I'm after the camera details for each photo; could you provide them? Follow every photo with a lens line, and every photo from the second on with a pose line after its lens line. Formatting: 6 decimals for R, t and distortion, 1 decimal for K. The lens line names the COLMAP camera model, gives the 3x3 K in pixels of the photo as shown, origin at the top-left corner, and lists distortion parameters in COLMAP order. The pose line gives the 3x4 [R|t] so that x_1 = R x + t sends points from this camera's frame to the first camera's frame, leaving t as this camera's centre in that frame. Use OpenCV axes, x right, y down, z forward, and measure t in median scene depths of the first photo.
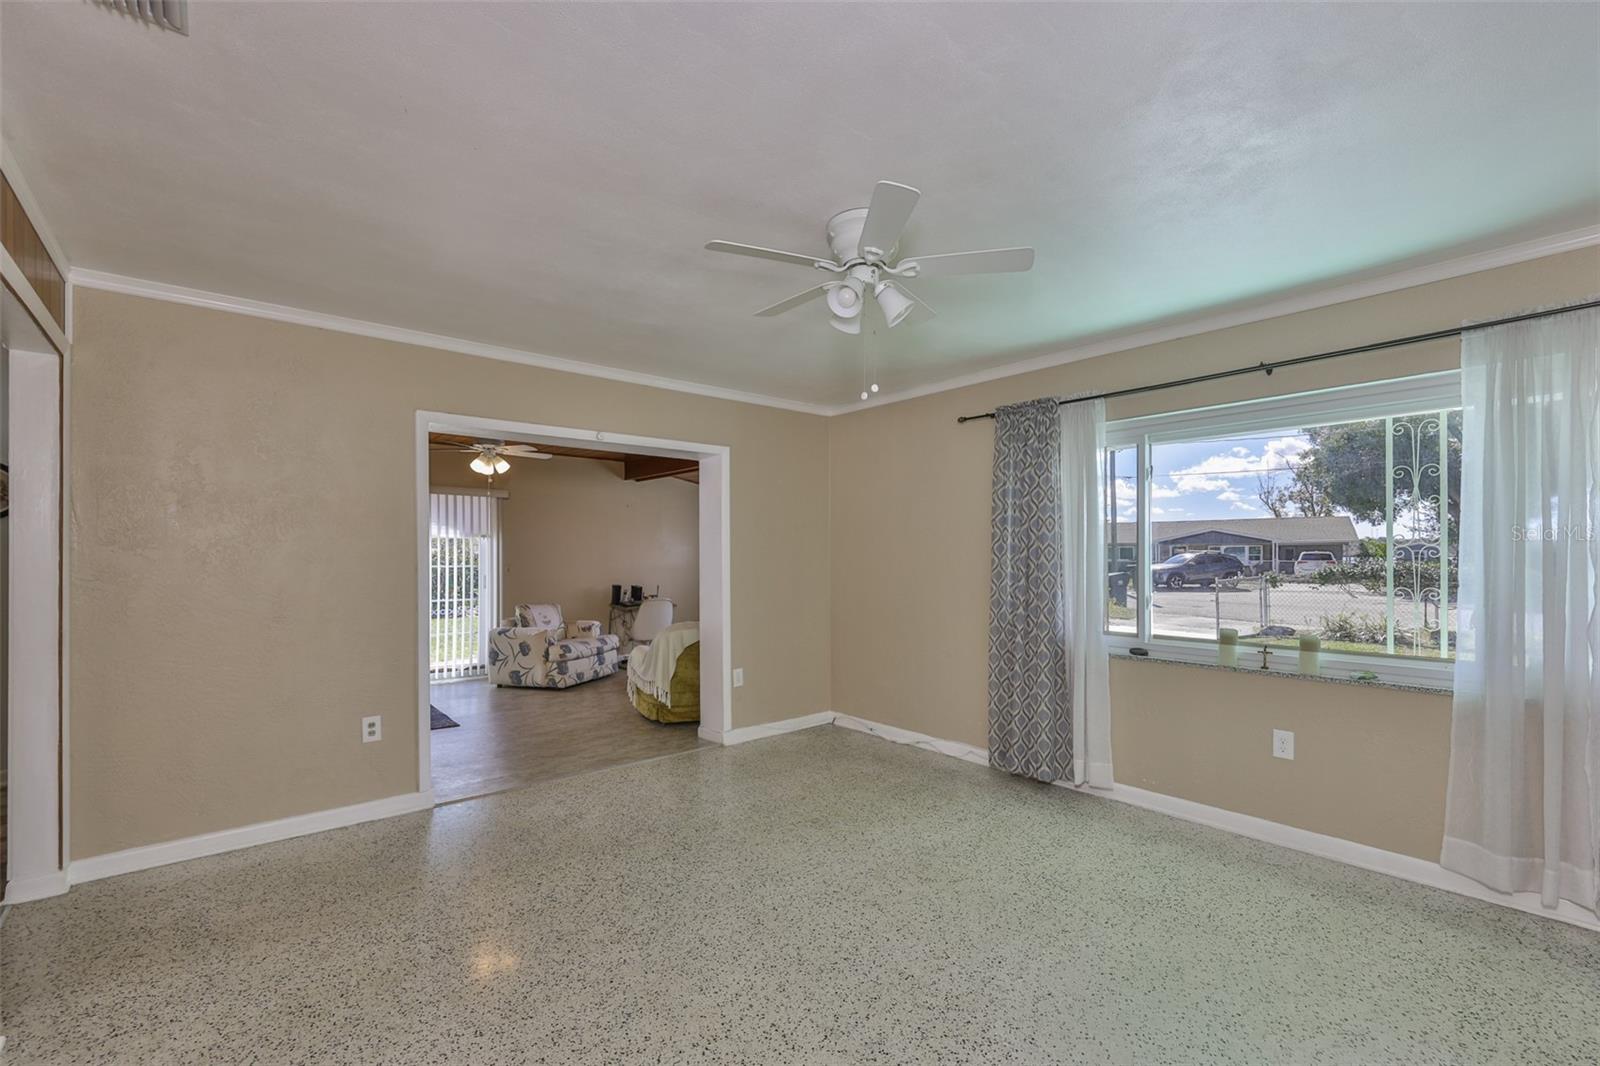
lens RADIAL K [[685.8, 0, 806.5], [0, 685.8, 547.3], [0, 0, 1]] dist [-0.006903, 0.001253]
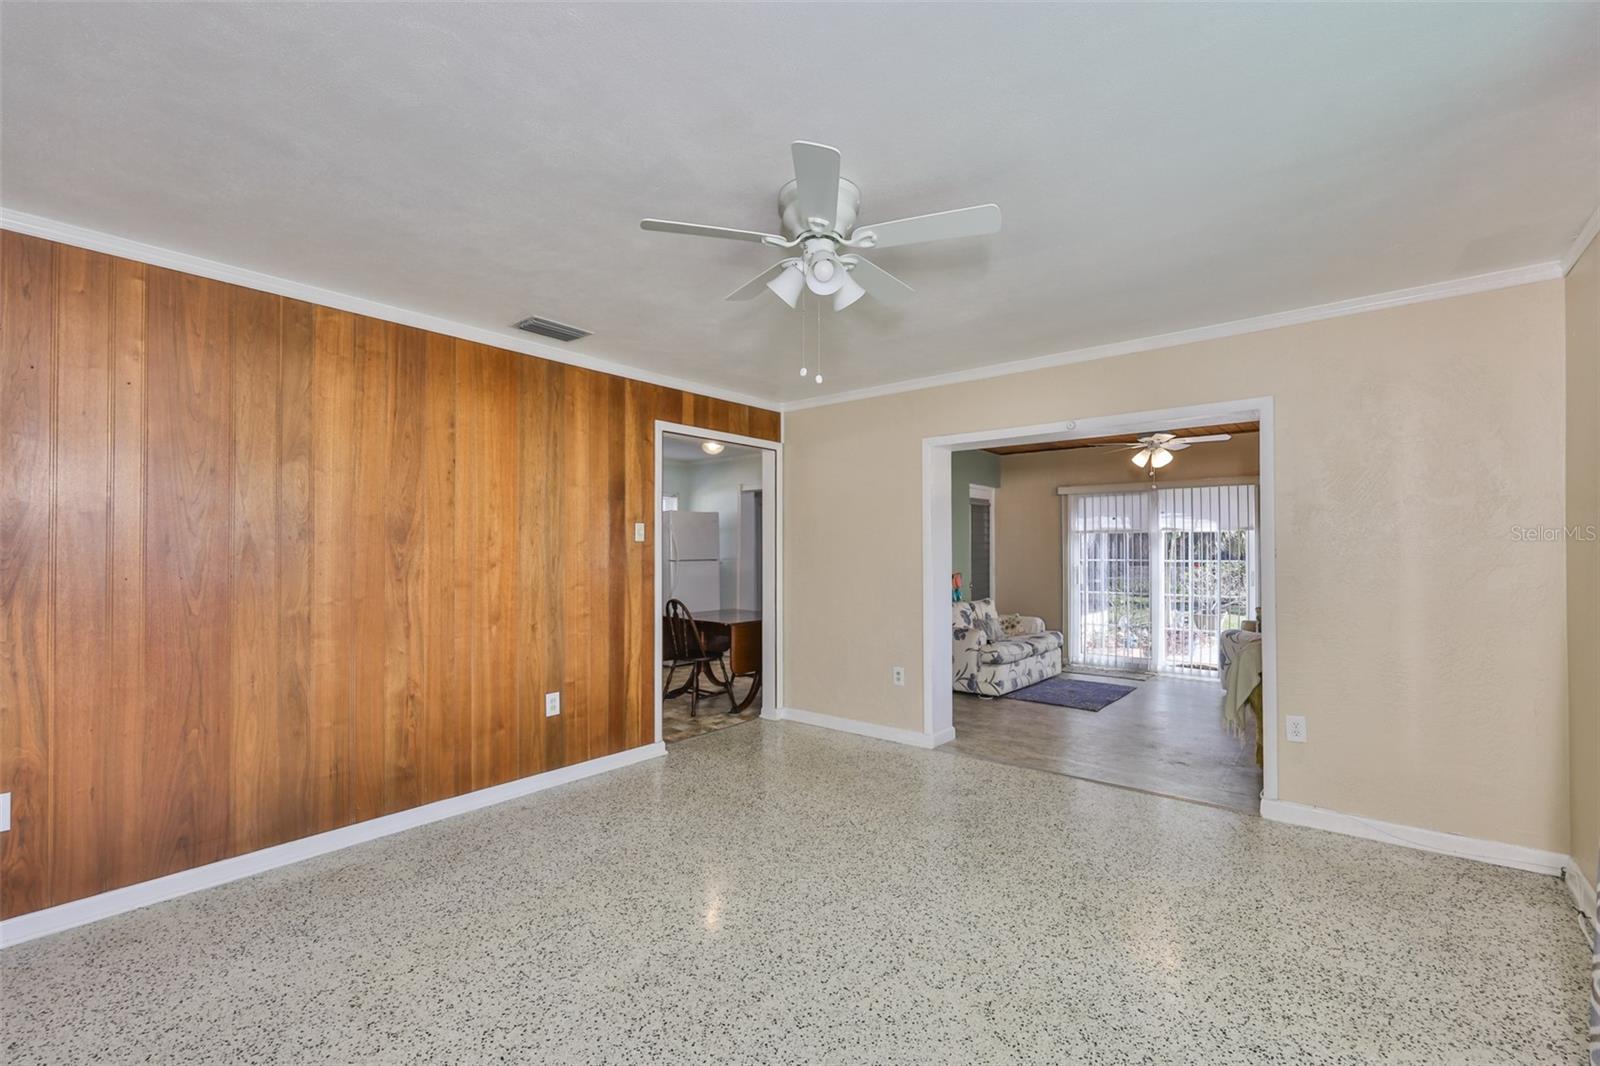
lens RADIAL K [[685.8, 0, 802.7], [0, 685.8, 540.4], [0, 0, 1]] dist [-0.006903, 0.001253]
pose [[0.176867, -0.014320, -0.984131, 0.352092], [0.010451, 0.999865, -0.012671, 0.004409], [0.984179, -0.008044, 0.176993, 0.290671]]
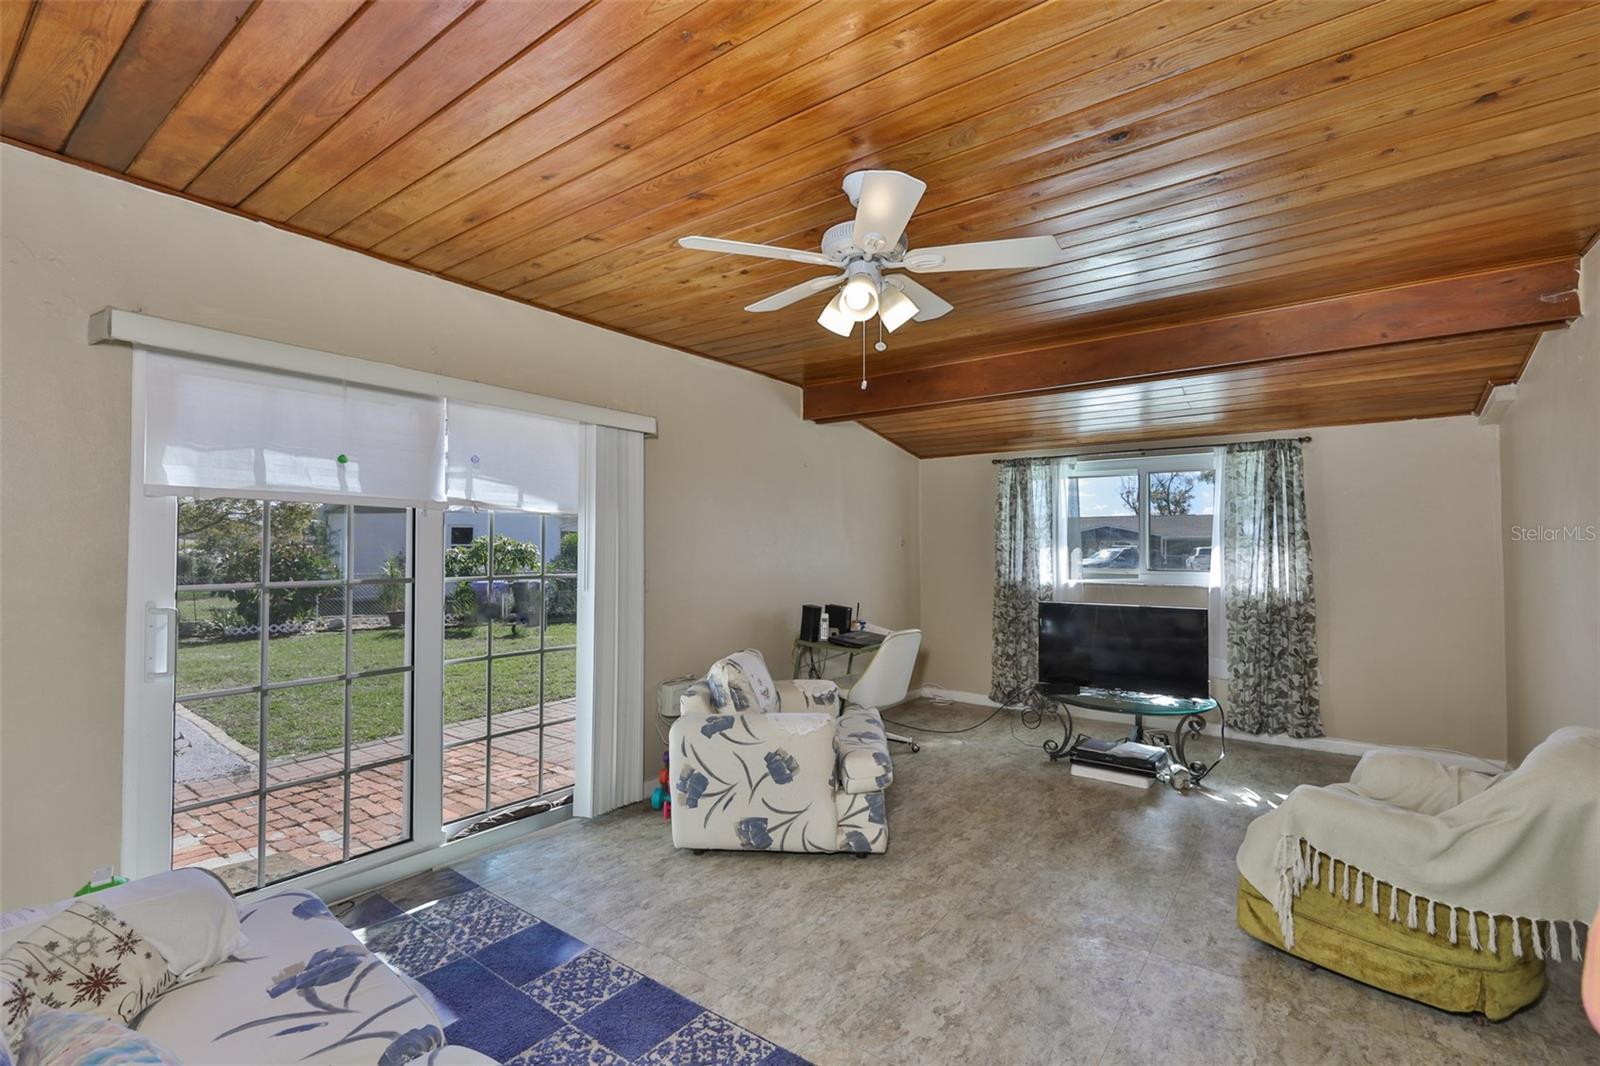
lens RADIAL K [[685.8, 0, 792.0], [0, 685.8, 535.4], [0, 0, 1]] dist [-0.006903, 0.001253]
pose [[0.980371, 0.005031, 0.197098, -0.491975], [-0.003085, 0.999943, -0.010179, 0.005004], [-0.197138, 0.009372, 0.980331, 0.570343]]
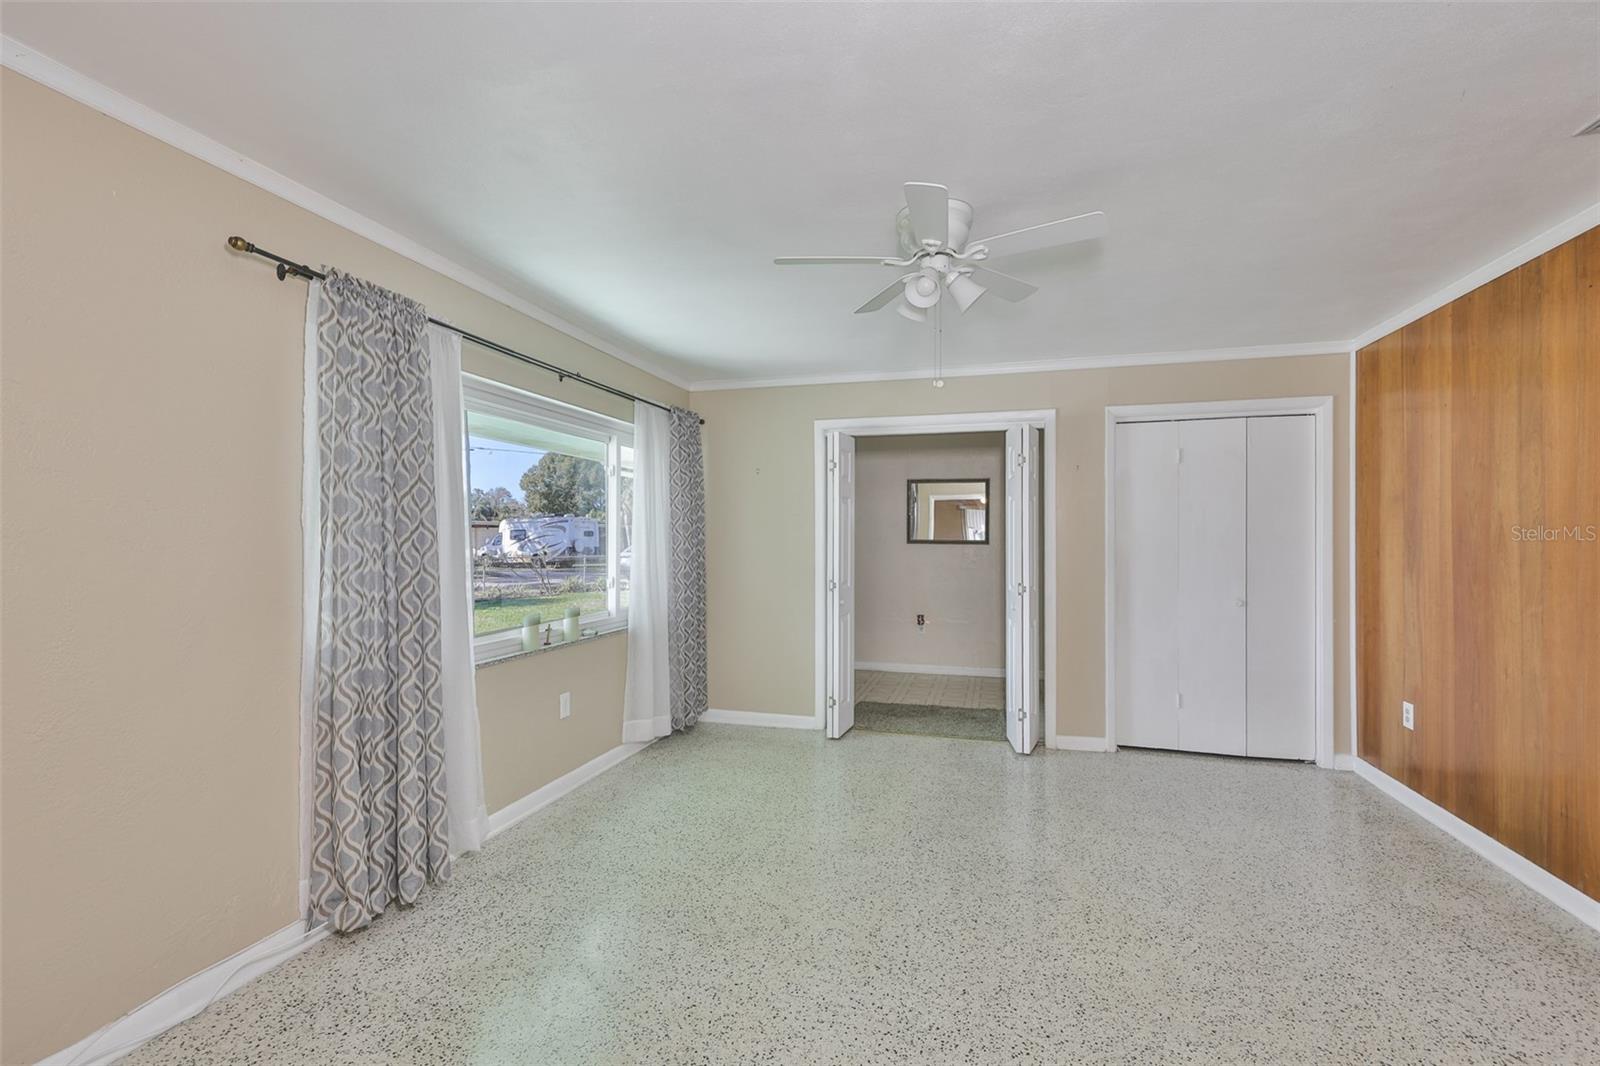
lens RADIAL K [[685.8, 0, 804.7], [0, 685.8, 537.7], [0, 0, 1]] dist [-0.006903, 0.001253]
pose [[-0.550274, 0.003192, 0.834978, -0.230671], [-0.005416, 0.999958, -0.007393, 0.005800], [-0.834966, -0.008590, -0.550234, 0.609867]]
